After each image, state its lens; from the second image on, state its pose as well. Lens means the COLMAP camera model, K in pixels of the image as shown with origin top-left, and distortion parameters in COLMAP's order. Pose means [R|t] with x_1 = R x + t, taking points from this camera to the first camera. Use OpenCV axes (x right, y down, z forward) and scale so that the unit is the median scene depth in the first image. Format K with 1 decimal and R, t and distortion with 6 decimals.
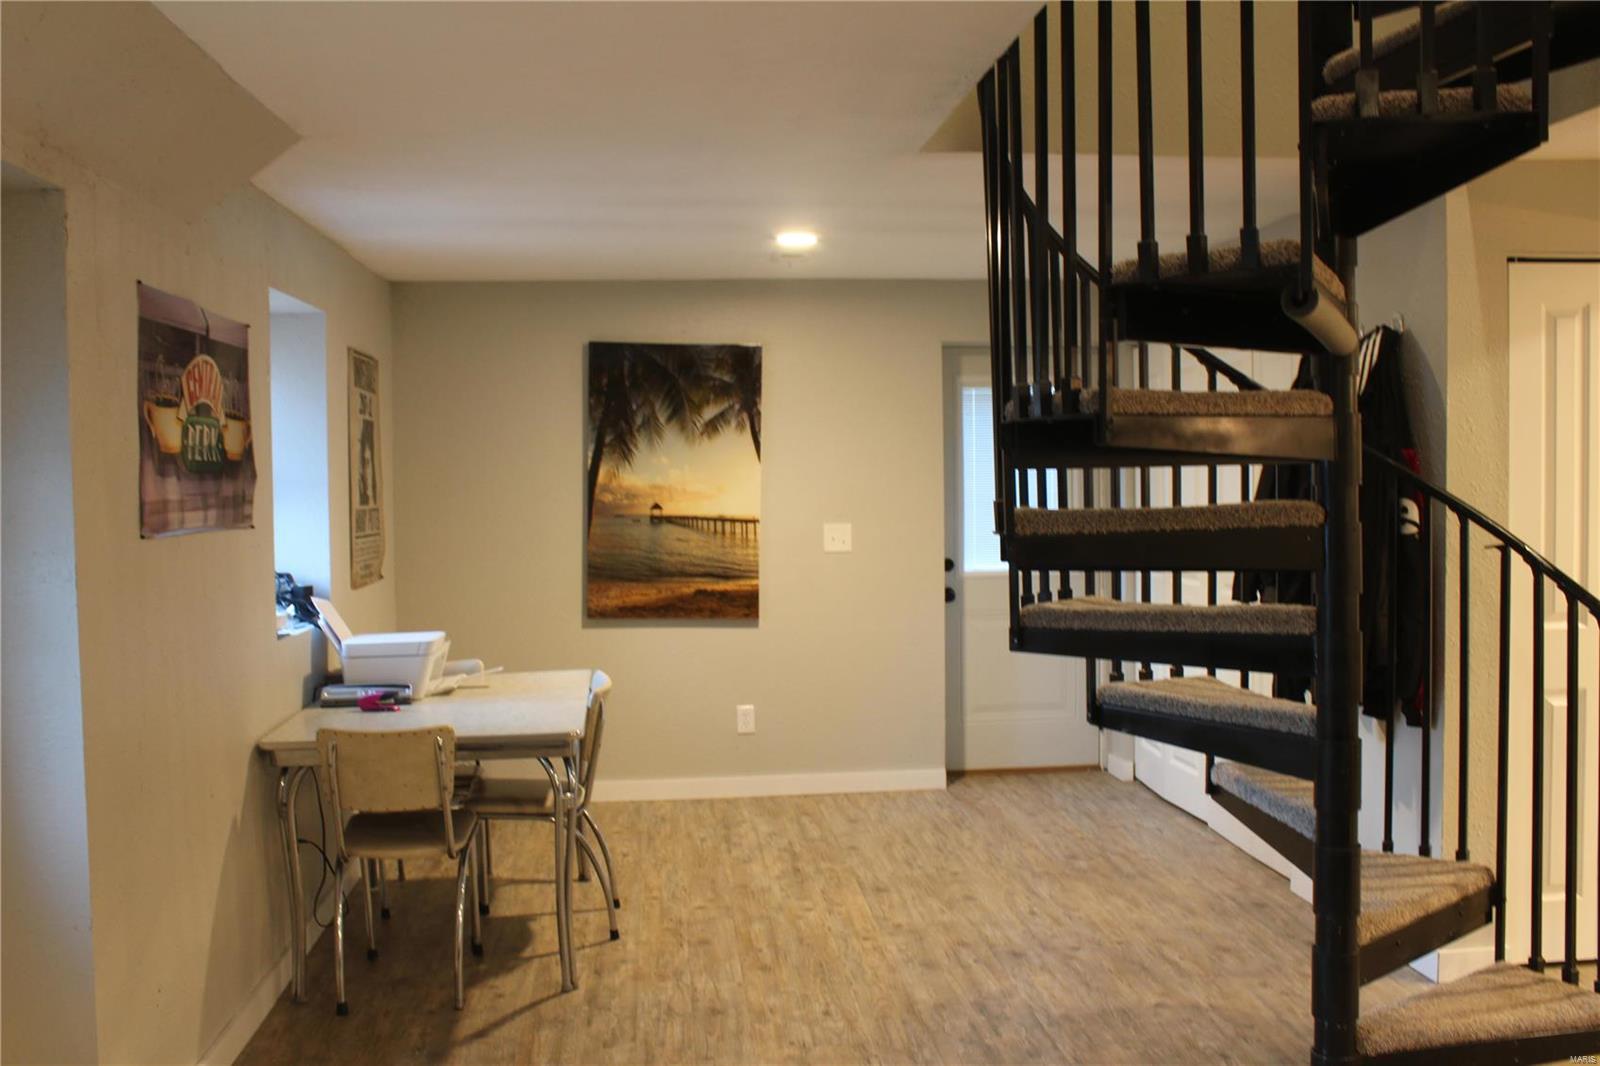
lens RADIAL K [[1448.4, 0, 797.9], [0, 1448.4, 526.3], [0, 0, 1]] dist [-0.070235, 0.000000]
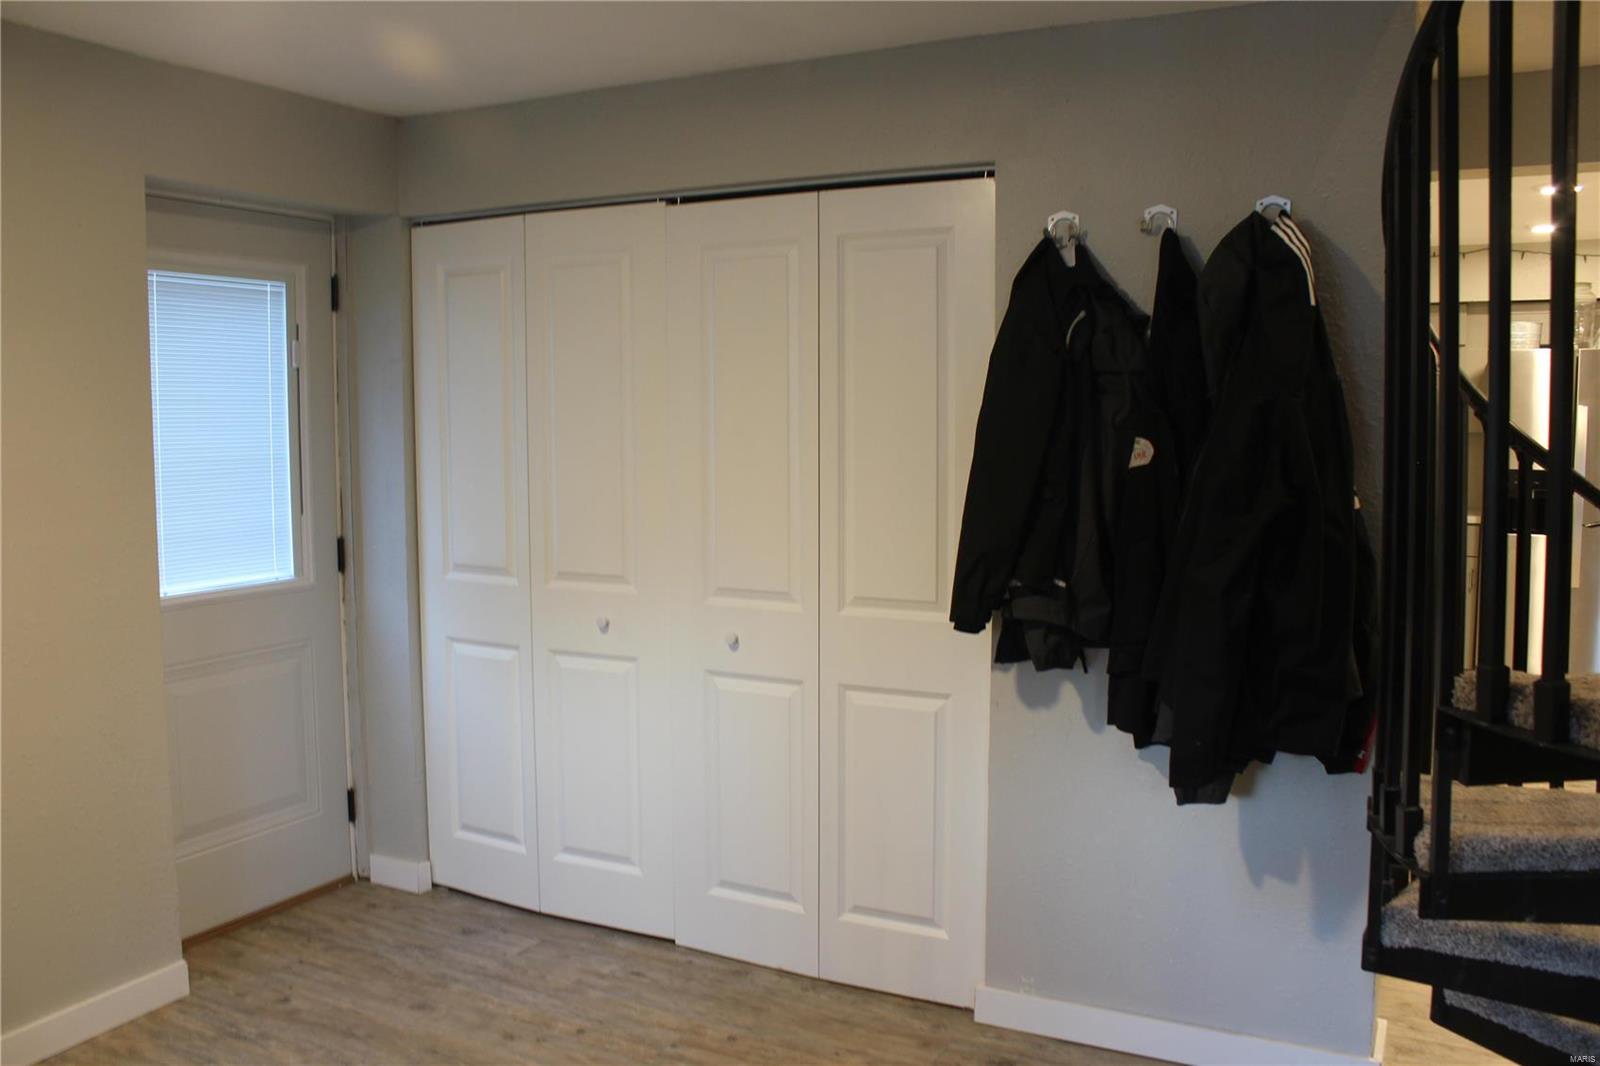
lens RADIAL K [[1357.0, 0, 805.8], [0, 1357.0, 529.0], [0, 0, 1]] dist [-0.159441, 0.131233]
pose [[0.566184, -0.062654, 0.821894, -0.211782], [0.027995, 0.997993, 0.056793, -0.023991], [-0.823803, -0.009146, 0.566802, 0.672334]]
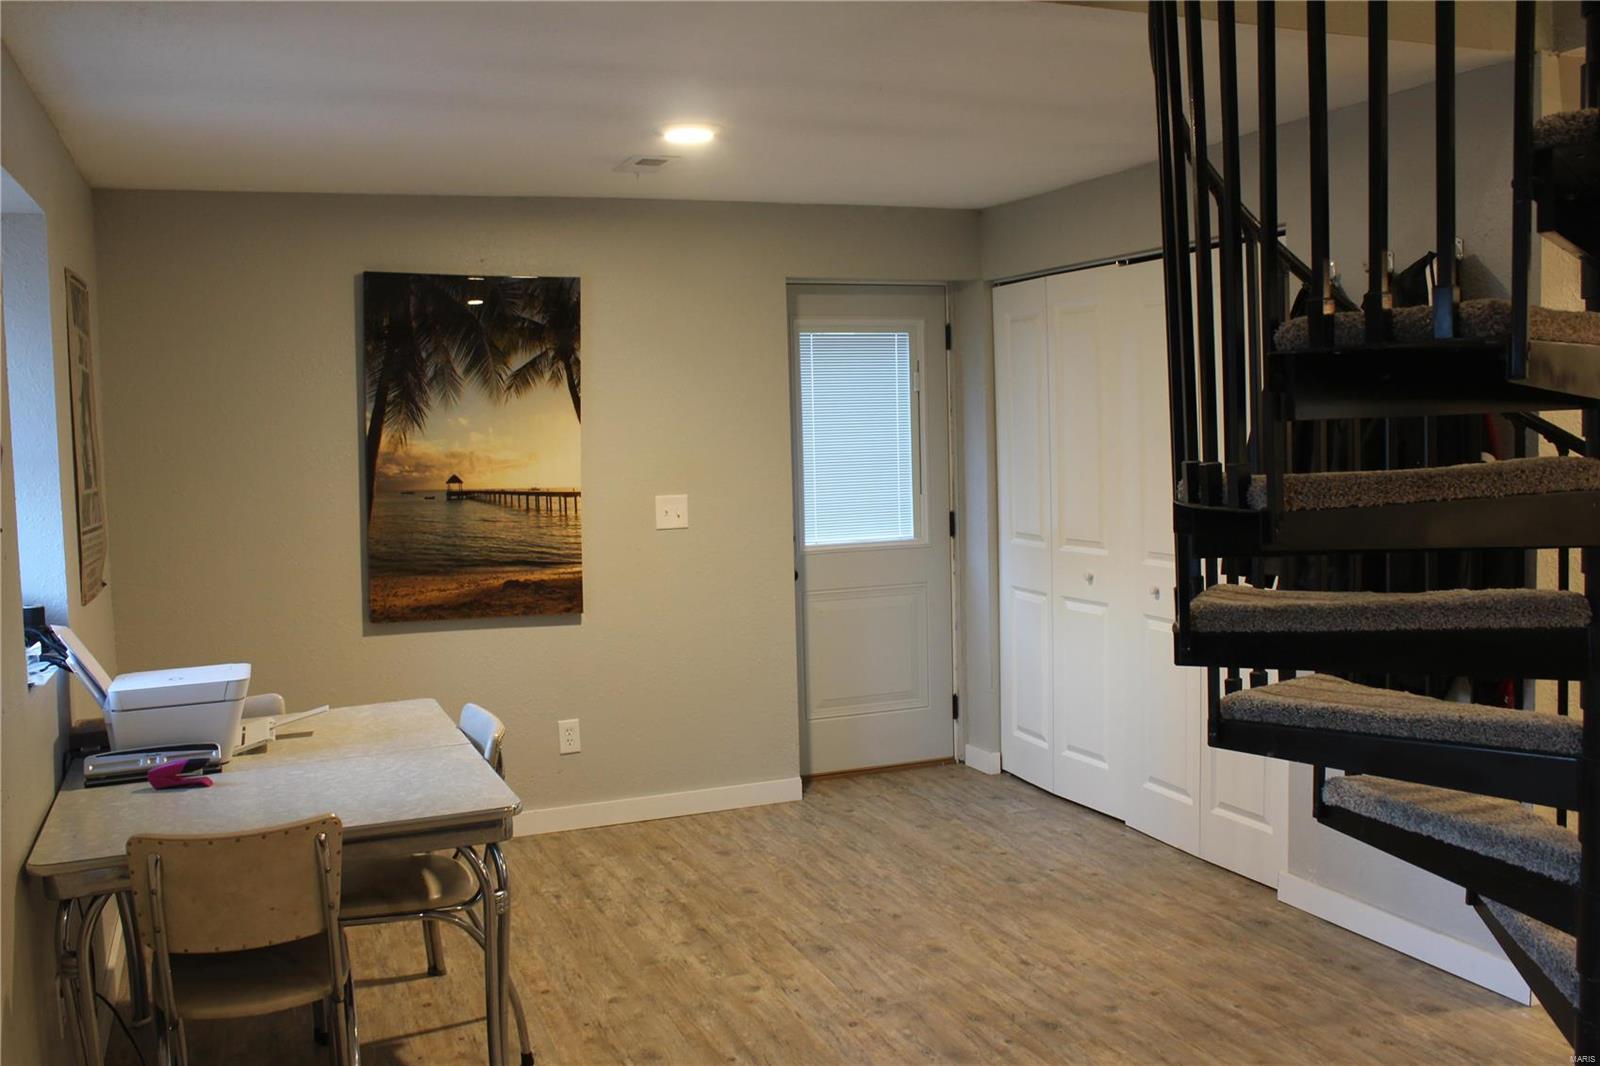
lens RADIAL K [[1448.4, 0, 806.0], [0, 1448.4, 523.7], [0, 0, 1]] dist [-0.070235, 0.000000]
pose [[0.962048, -0.032353, 0.270957, -0.159065], [0.025654, 0.999272, 0.028229, -0.008545], [-0.271673, -0.020207, 0.962177, 0.226239]]
